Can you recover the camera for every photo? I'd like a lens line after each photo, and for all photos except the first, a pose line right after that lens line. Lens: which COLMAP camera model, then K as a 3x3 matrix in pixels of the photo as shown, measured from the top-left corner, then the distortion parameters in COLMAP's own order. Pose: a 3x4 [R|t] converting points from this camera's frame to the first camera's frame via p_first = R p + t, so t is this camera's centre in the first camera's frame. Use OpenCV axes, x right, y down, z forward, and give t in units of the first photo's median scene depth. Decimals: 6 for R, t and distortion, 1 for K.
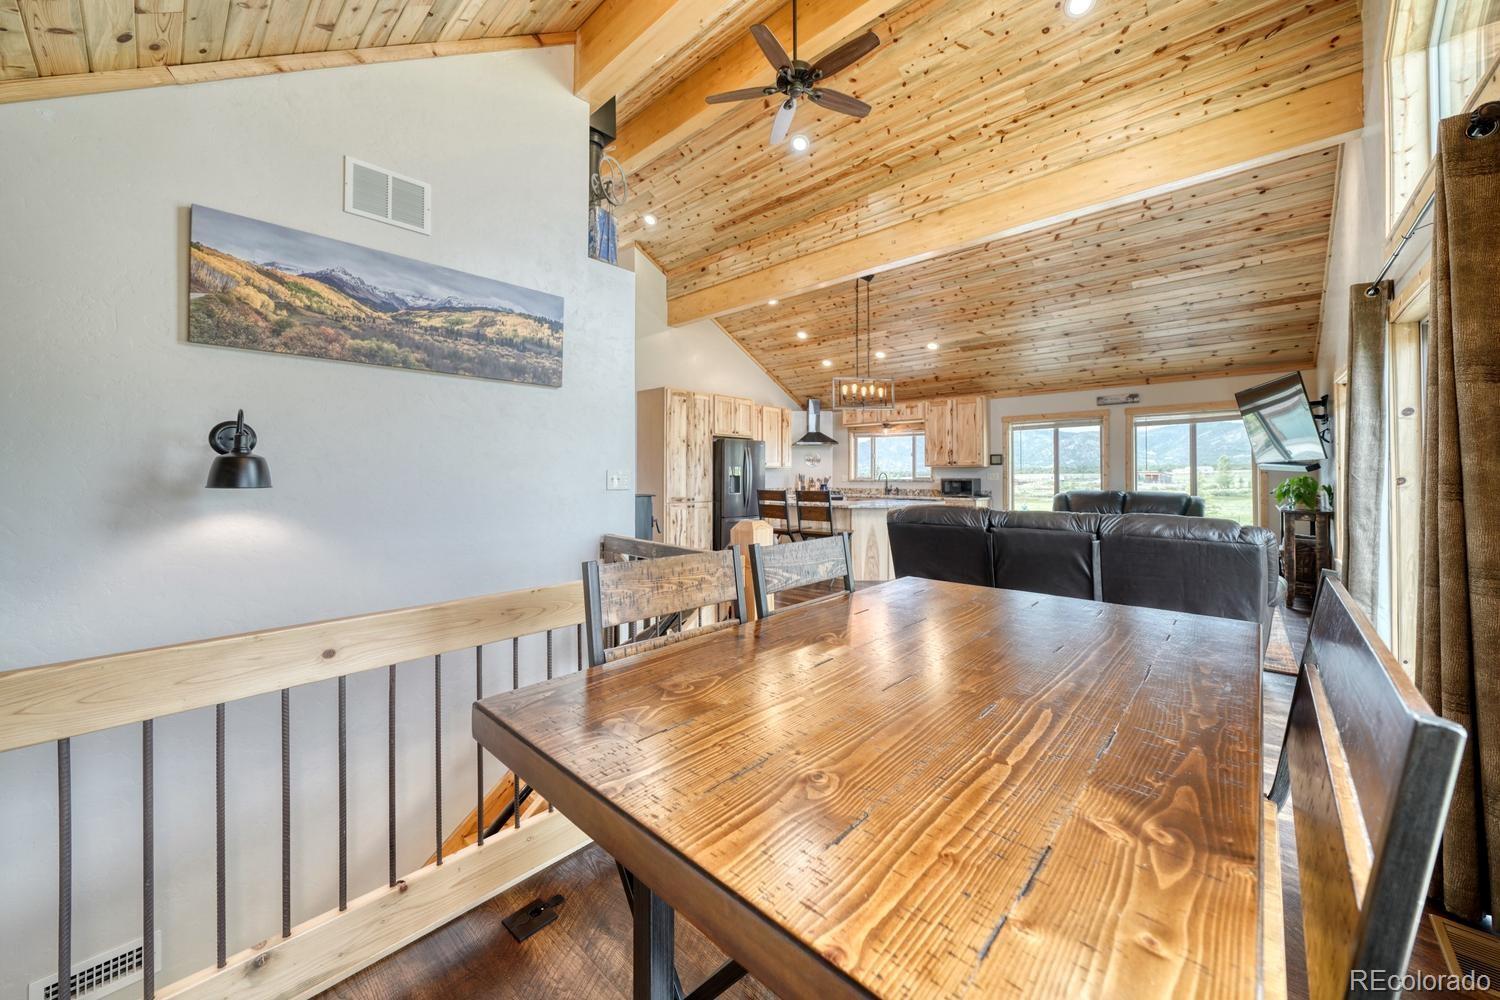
lens RADIAL K [[544.6, 0, 722.2], [0, 544.6, 473.4], [0, 0, 1]] dist [-0.001447, -0.000127]
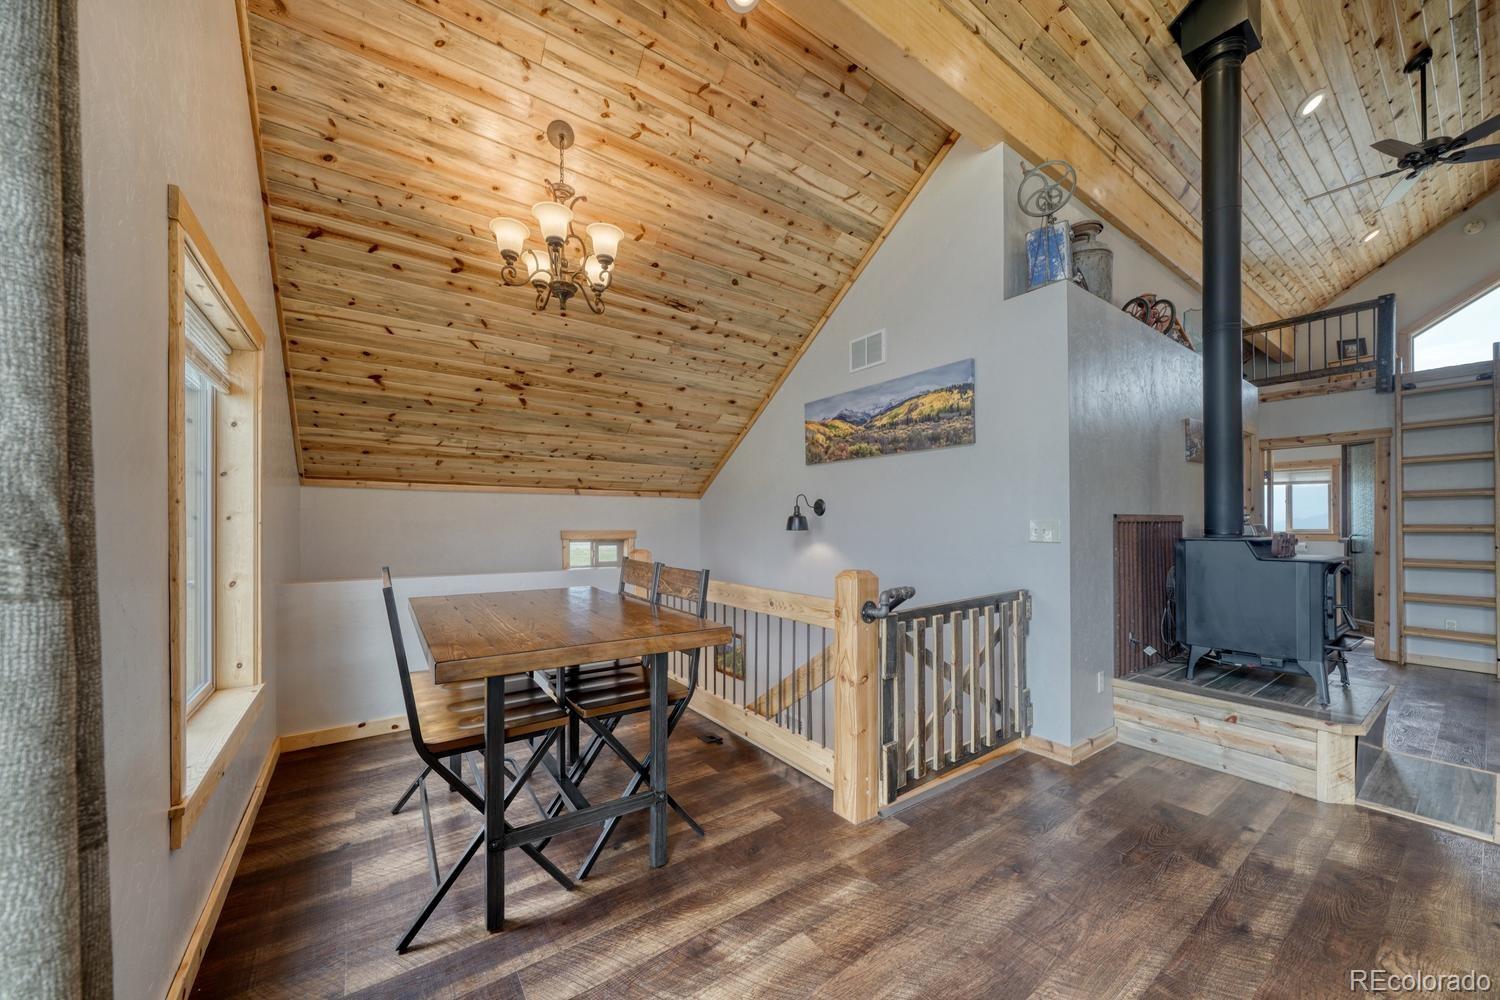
lens RADIAL K [[519.6, 0, 756.5], [0, 519.6, 524.0], [0, 0, 1]] dist [-0.007560, 0.000981]
pose [[-0.182456, 0.006199, -0.983194, 0.282703], [-0.002479, 0.999974, 0.006765, -0.003607], [0.983211, 0.003672, -0.182436, 0.288726]]
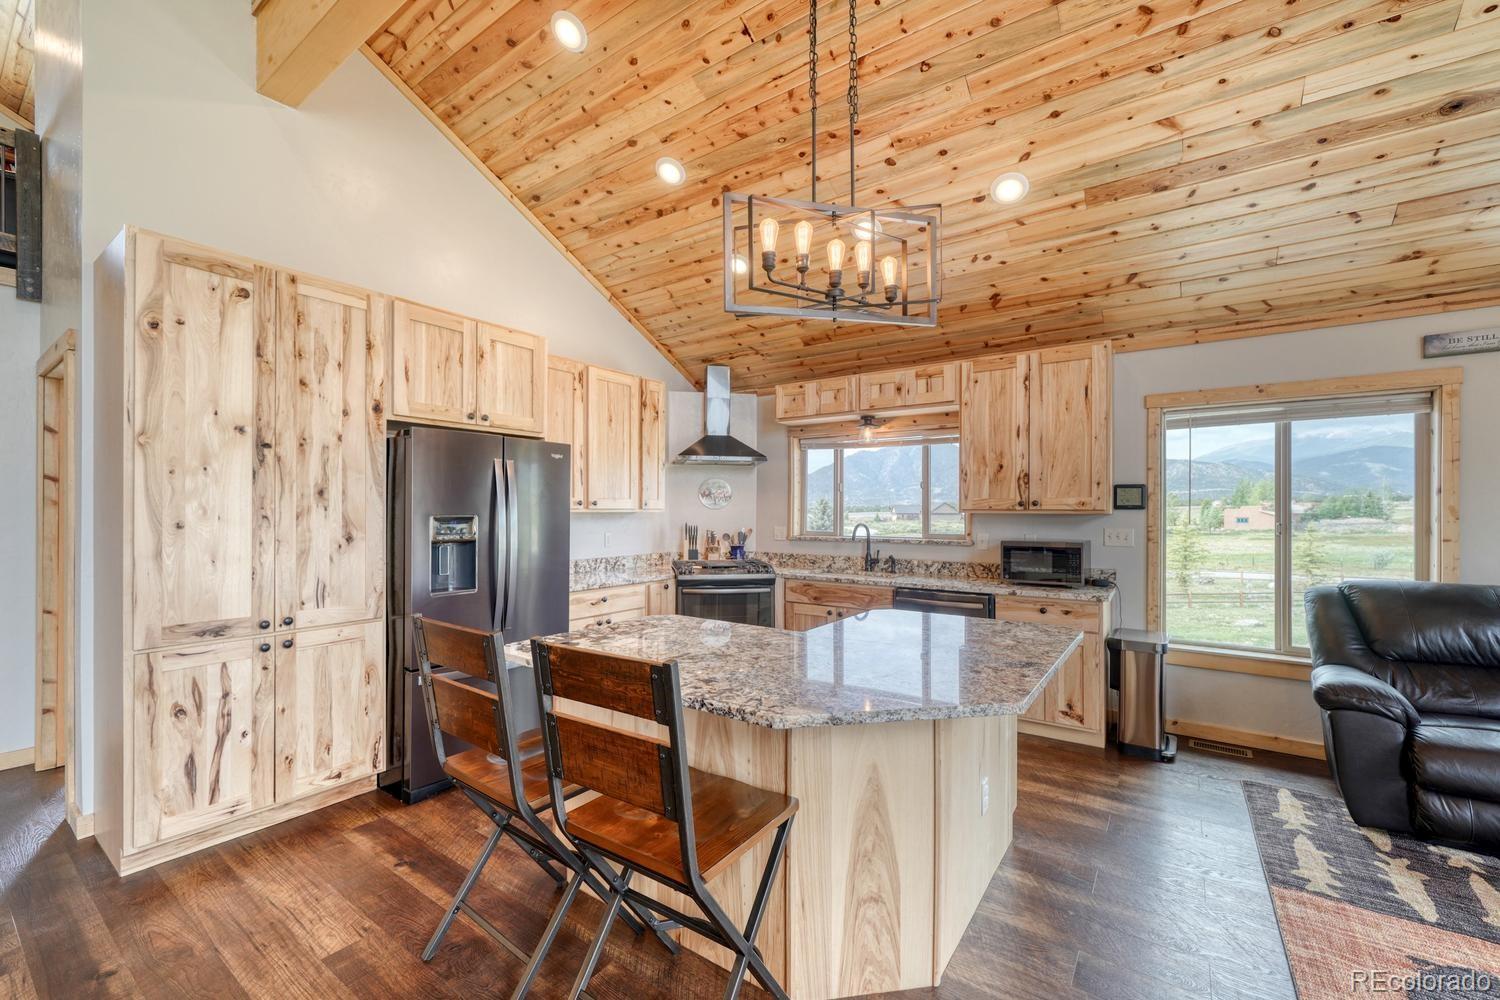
lens RADIAL K [[613.8, 0, 742.2], [0, 613.8, 508.7], [0, 0, 1]] dist [-0.001003, -0.000062]
pose [[0.989408, 0.003171, 0.145124, 0.138483], [-0.003542, 0.999991, 0.002294, -0.016465], [-0.145116, -0.002784, 0.989411, 0.575360]]
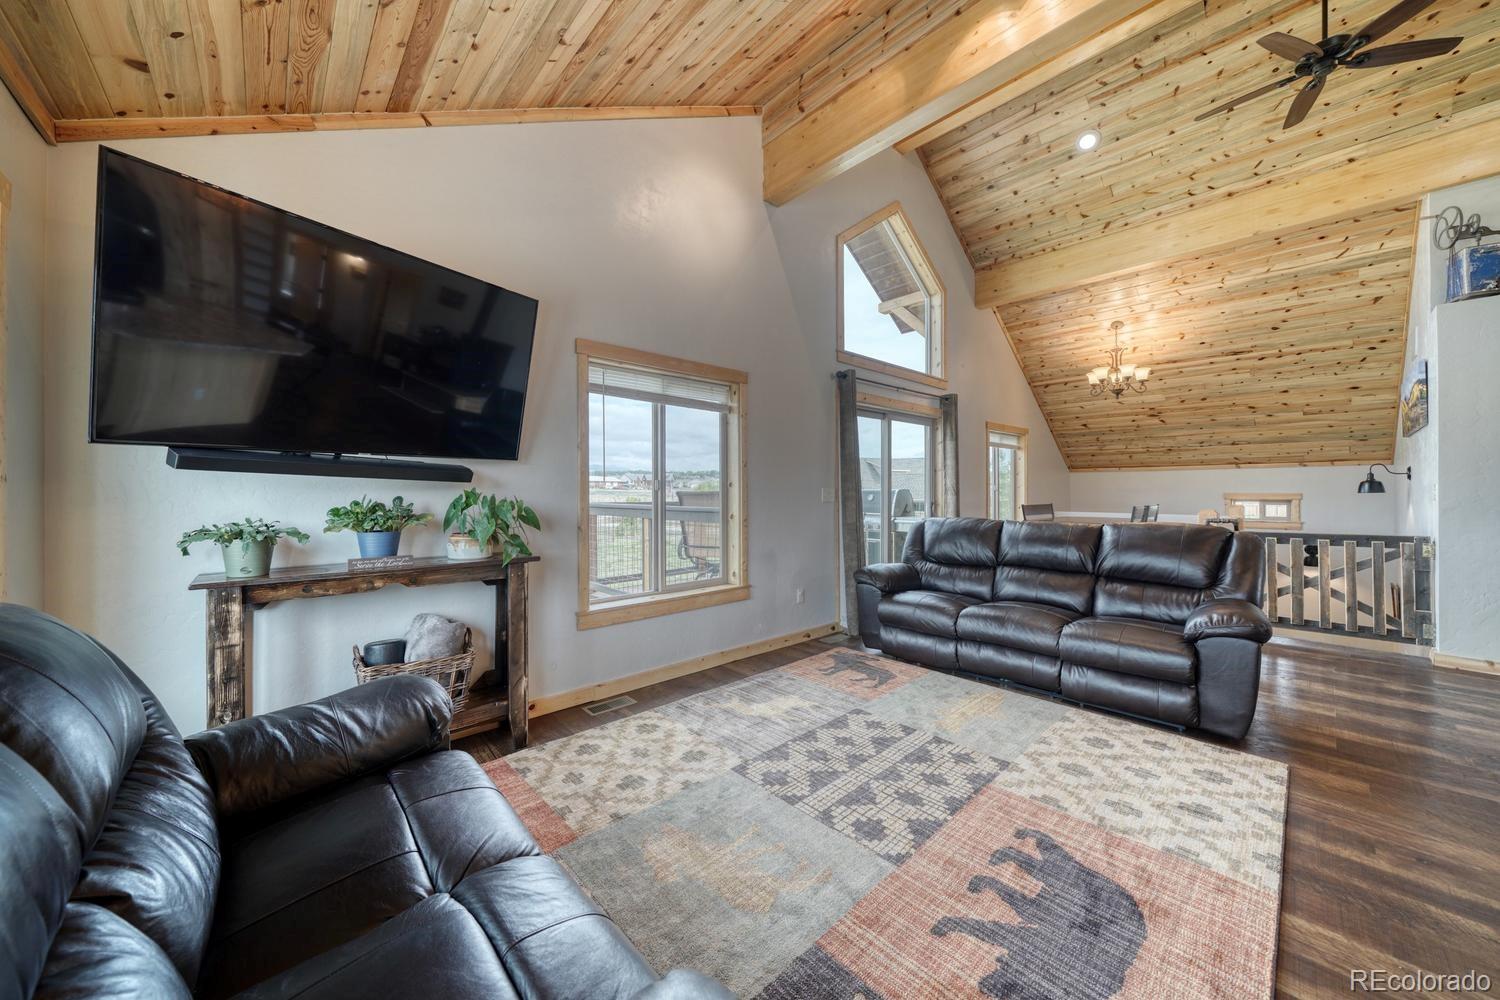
lens RADIAL K [[519.6, 0, 729.2], [0, 519.6, 492.0], [0, 0, 1]] dist [-0.007560, 0.000981]
pose [[-0.996509, 0.000586, 0.083488, 0.497029], [0.000805, 0.999996, 0.002592, 0.002452], [-0.083486, 0.002651, -0.996505, 0.909041]]
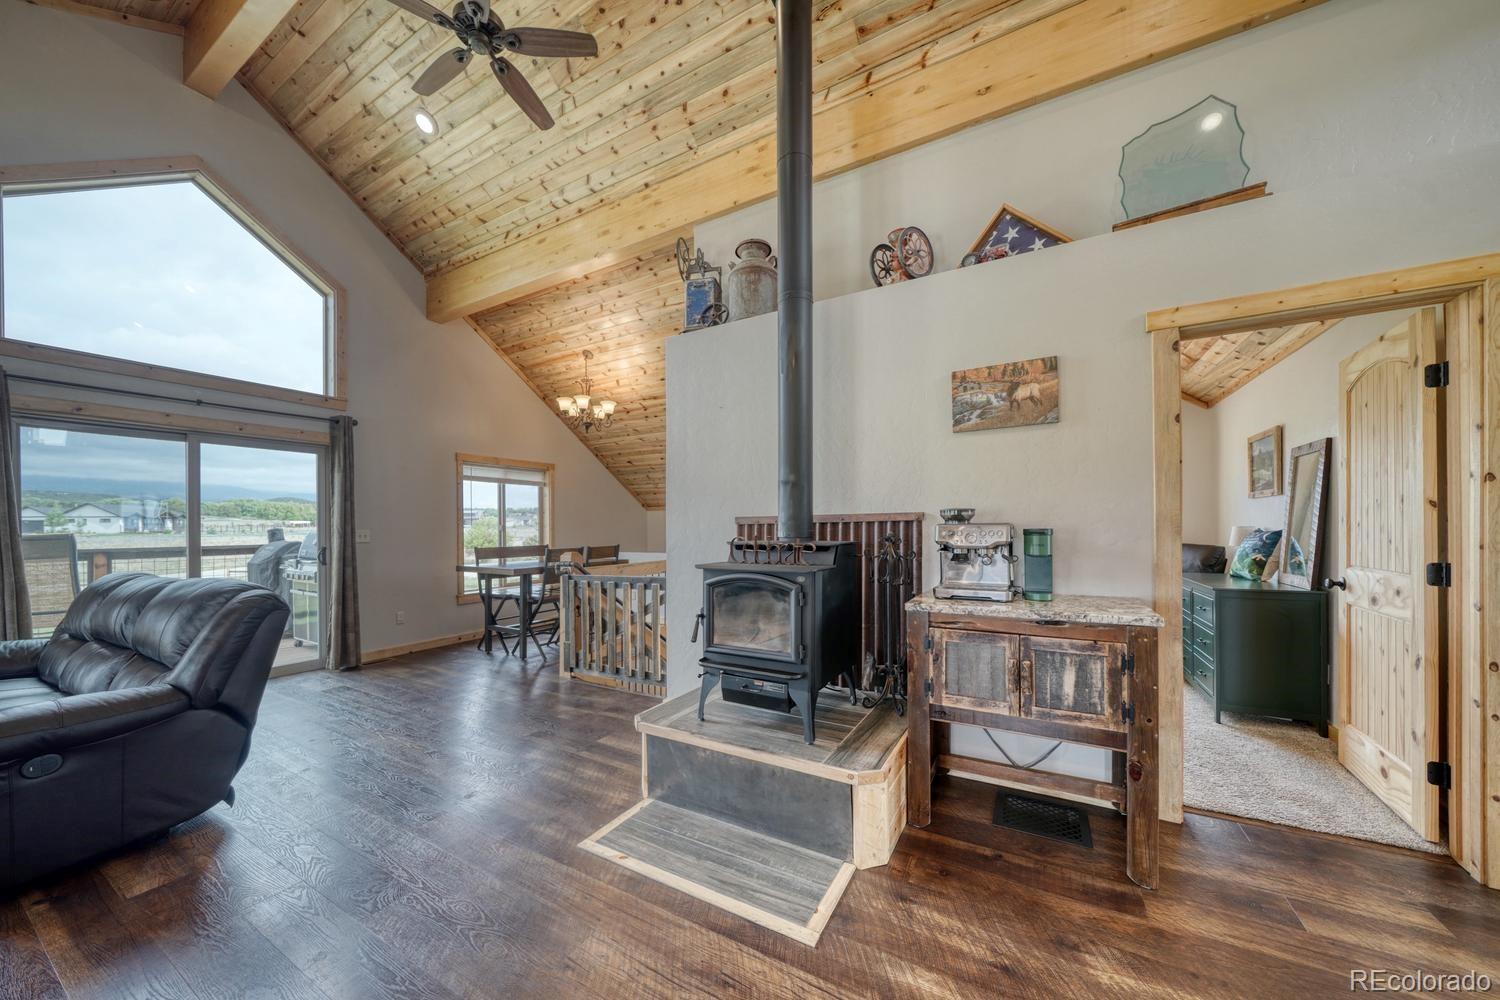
lens RADIAL K [[519.6, 0, 740.3], [0, 519.6, 532.1], [0, 0, 1]] dist [-0.007560, 0.000981]
pose [[-0.970287, 0.010867, -0.241714, -0.025529], [0.008916, 0.999918, 0.009166, 0.000442], [0.241794, 0.006739, -0.970304, 0.851077]]
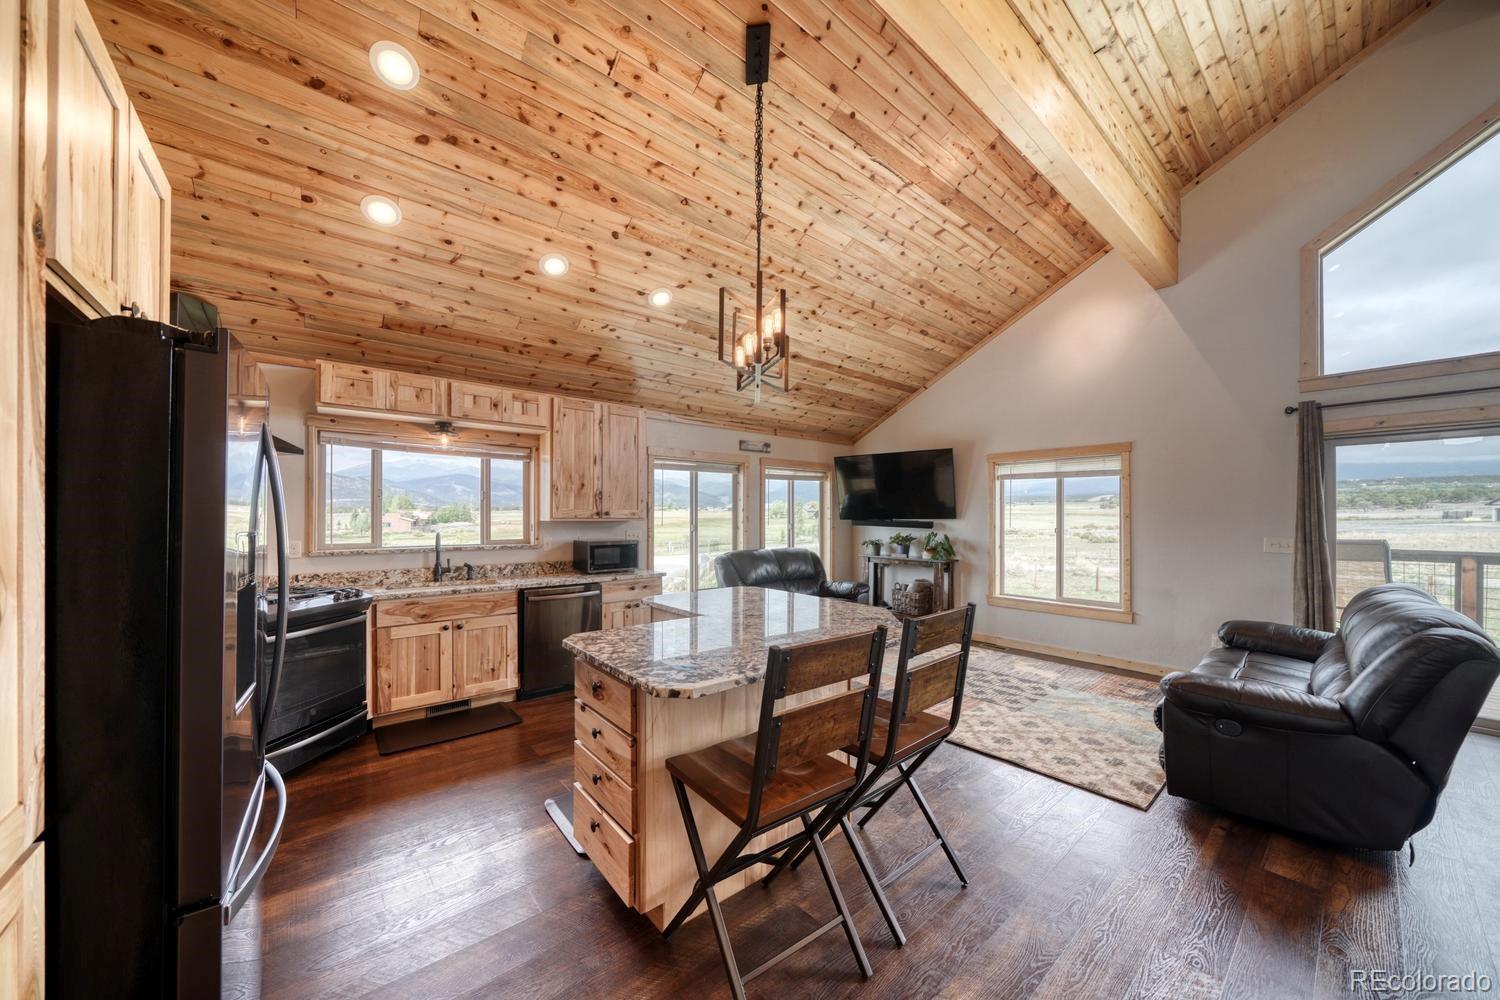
lens RADIAL K [[519.6, 0, 741.6], [0, 519.6, 515.8], [0, 0, 1]] dist [-0.007560, 0.000981]
pose [[0.116120, 0.004418, 0.993225, -0.106045], [-0.005244, 0.999979, -0.003835, -0.016417], [-0.993221, -0.004763, 0.116141, 0.807041]]
